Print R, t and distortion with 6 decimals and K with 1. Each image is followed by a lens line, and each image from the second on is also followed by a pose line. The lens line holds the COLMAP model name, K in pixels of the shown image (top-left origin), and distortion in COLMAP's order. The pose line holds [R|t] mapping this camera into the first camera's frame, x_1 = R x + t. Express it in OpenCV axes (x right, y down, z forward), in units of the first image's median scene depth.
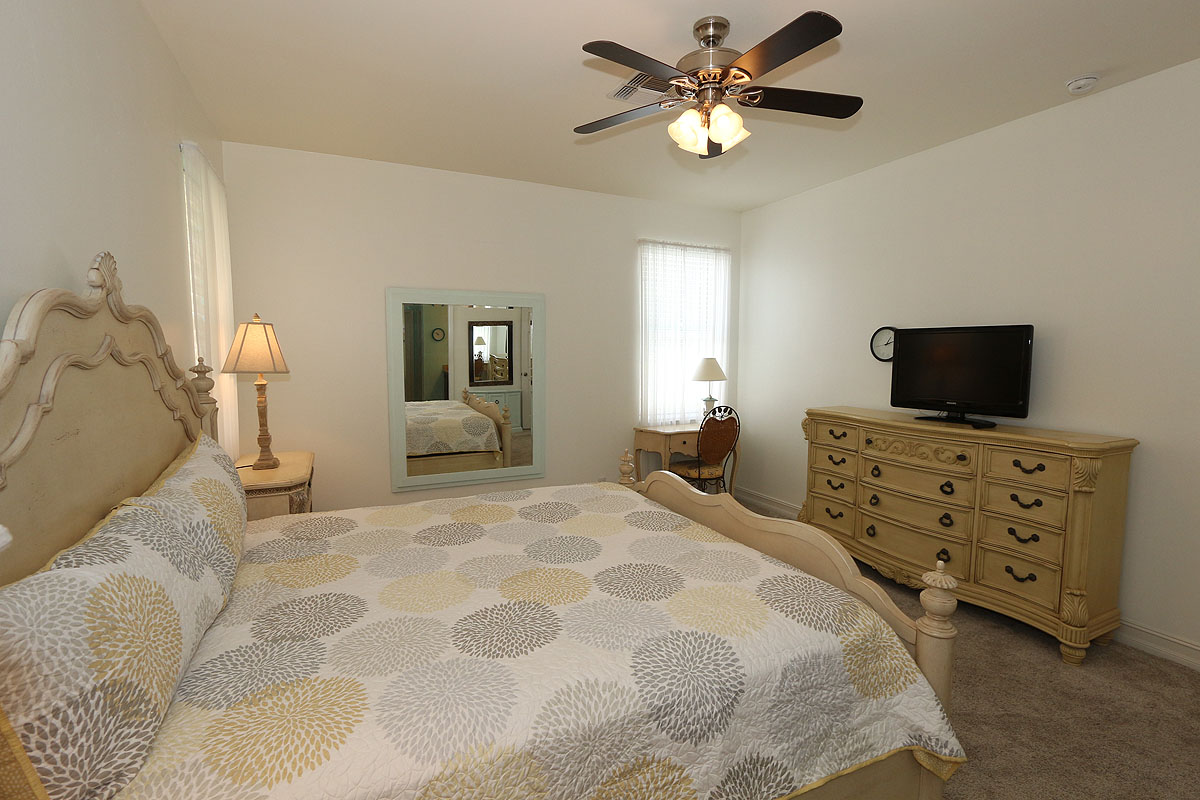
lens RADIAL K [[553.4, 0, 611.7], [0, 553.4, 395.3], [0, 0, 1]] dist [0.001110, 0.000235]
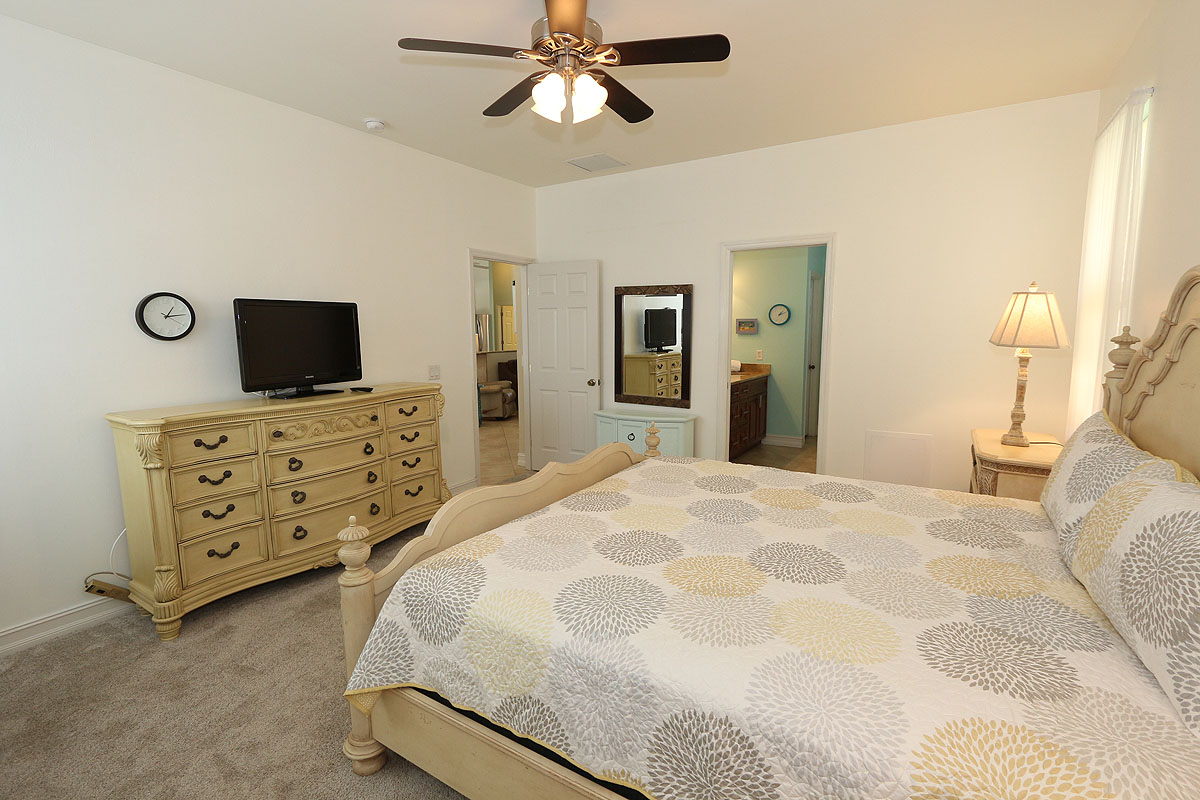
lens RADIAL K [[554.3, 0, 600.0], [0, 554.3, 400.0], [0, 0, 1]] dist [-0.003254, -0.000371]
pose [[-0.529355, -0.110037, 0.841234, -0.552950], [0.073640, 0.981852, 0.174769, -0.087167], [-0.845199, 0.154463, -0.511645, 1.145050]]
